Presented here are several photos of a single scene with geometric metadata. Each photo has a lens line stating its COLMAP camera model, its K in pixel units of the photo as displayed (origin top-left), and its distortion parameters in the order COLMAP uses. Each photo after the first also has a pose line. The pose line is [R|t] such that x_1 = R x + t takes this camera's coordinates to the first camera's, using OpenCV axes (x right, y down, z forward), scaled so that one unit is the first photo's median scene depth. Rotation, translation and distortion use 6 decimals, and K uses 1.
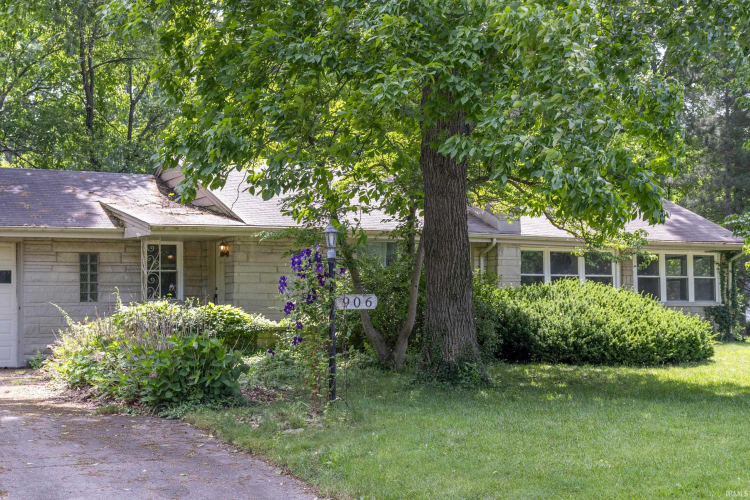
lens RADIAL K [[1232.7, 0, 375.0], [0, 1232.7, 250.0], [0, 0, 1]] dist [0.010473, 0.029983]
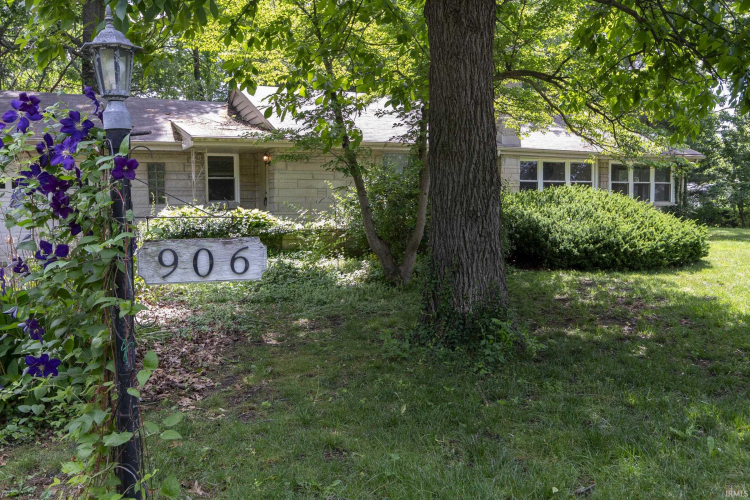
lens RADIAL K [[555.1, 0, 376.7], [0, 555.1, 235.6], [0, 0, 1]] dist [-0.005498, -0.000758]
pose [[0.996505, 0.007244, -0.083213, 0.027807], [0.002600, 0.993059, 0.117585, 0.010391], [0.083488, -0.117390, 0.989570, 0.518718]]
